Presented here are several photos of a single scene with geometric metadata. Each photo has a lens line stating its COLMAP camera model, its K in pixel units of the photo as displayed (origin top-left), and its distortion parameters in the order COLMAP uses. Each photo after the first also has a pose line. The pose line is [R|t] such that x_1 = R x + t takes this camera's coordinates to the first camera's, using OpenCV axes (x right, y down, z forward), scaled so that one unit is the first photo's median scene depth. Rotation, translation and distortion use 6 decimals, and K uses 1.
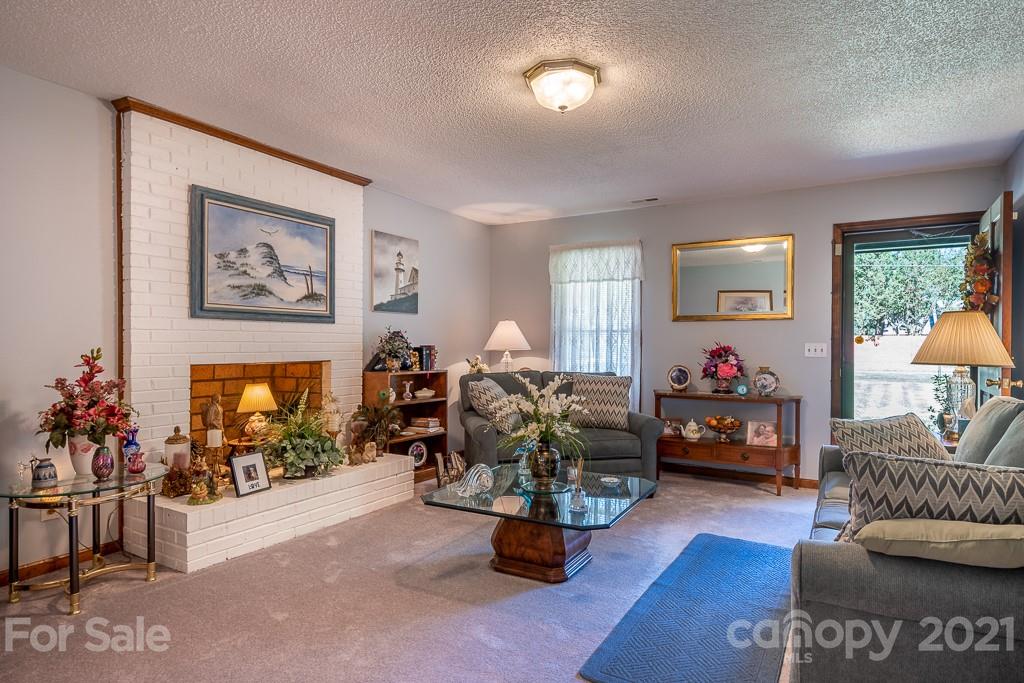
lens RADIAL K [[562.4, 0, 511.6], [0, 562.4, 344.6], [0, 0, 1]] dist [-0.001441, -0.000292]
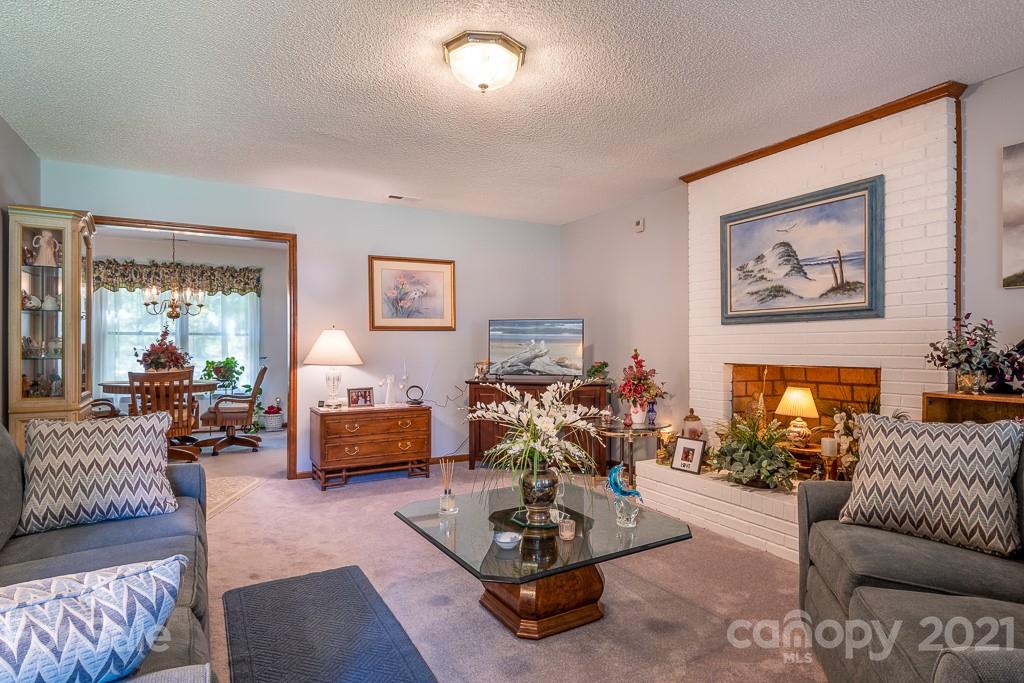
lens RADIAL K [[562.4, 0, 513.7], [0, 562.4, 342.4], [0, 0, 1]] dist [-0.001441, -0.000292]
pose [[-0.507102, -0.010203, -0.861826, 0.628794], [-0.002419, 0.999943, -0.010415, 0.003929], [0.861883, -0.003197, -0.507098, 1.081465]]
